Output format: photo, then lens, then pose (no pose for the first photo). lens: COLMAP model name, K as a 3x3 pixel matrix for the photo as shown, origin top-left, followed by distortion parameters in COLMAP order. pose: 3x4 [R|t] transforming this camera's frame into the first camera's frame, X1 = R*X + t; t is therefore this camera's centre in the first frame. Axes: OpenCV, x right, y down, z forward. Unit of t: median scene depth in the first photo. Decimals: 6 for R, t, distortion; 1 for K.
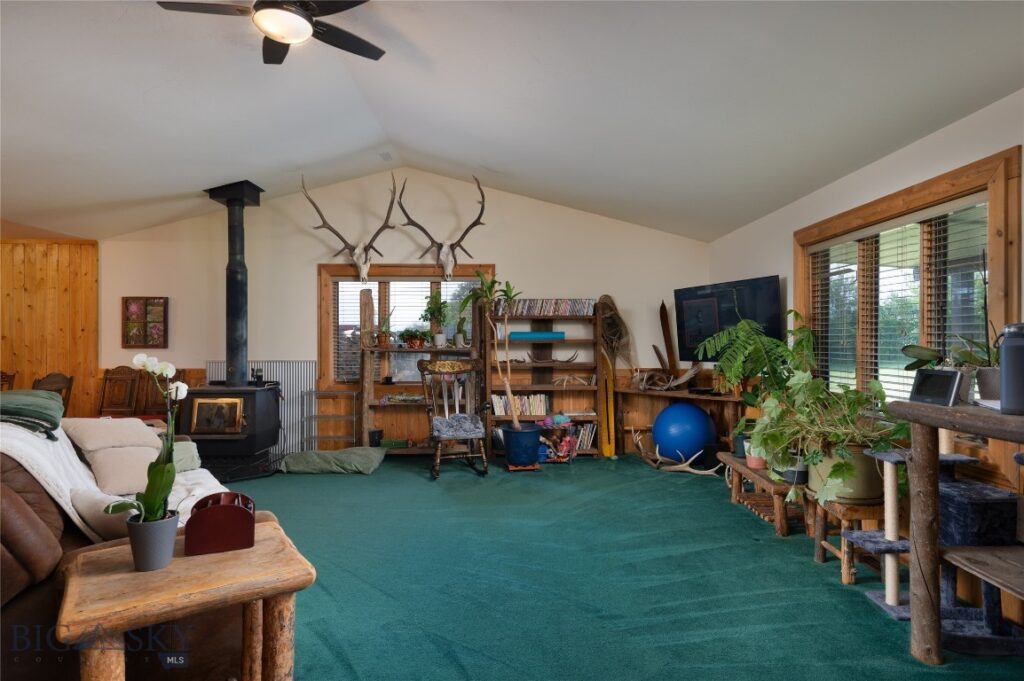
lens RADIAL K [[566.4, 0, 519.8], [0, 566.4, 342.7], [0, 0, 1]] dist [-0.004656, 0.003142]
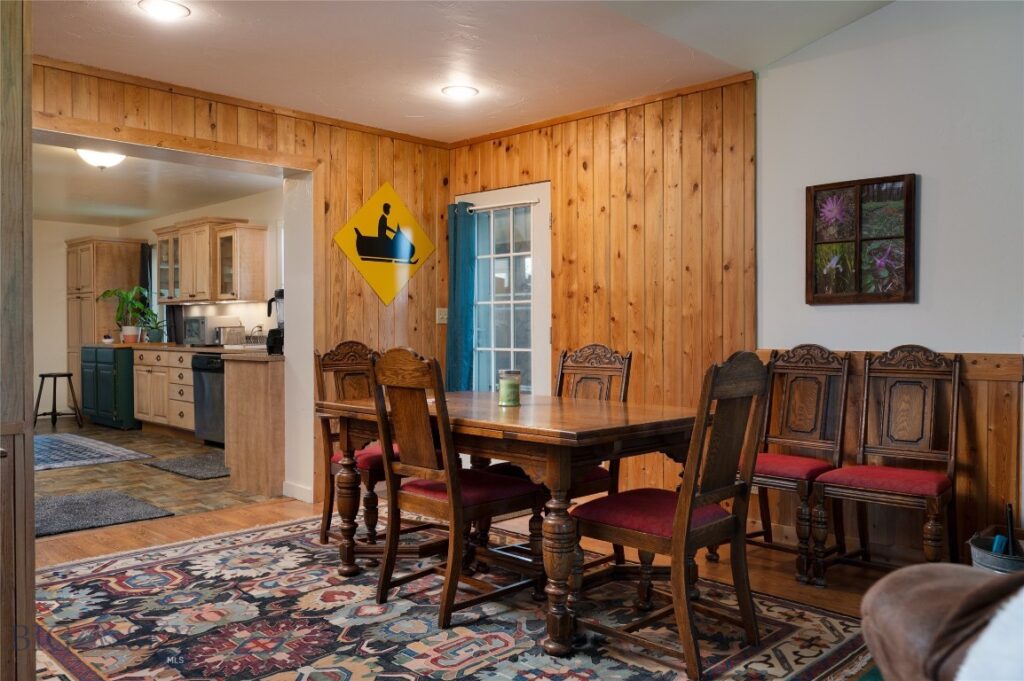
lens RADIAL K [[811.4, 0, 510.5], [0, 811.4, 338.3], [0, 0, 1]] dist [-0.003170, 0.000111]
pose [[0.708279, 0.006232, -0.705905, -0.447256], [-0.001109, 0.999970, 0.007715, 0.034007], [0.705931, -0.004681, 0.708265, 0.414911]]
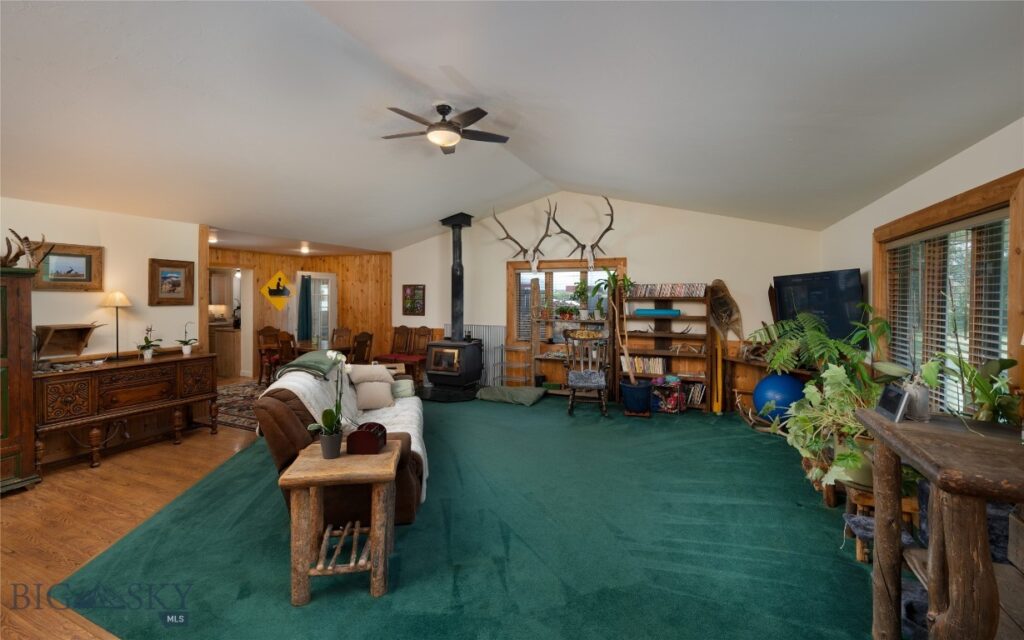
lens RADIAL K [[429.3, 0, 513.7], [0, 429.3, 302.5], [0, 0, 1]] dist [0.001632, -0.000711]
pose [[0.906531, 0.007594, -0.422070, 0.151165], [-0.003617, 0.999941, 0.010222, -0.044852], [0.422123, -0.007740, 0.906506, -0.028367]]
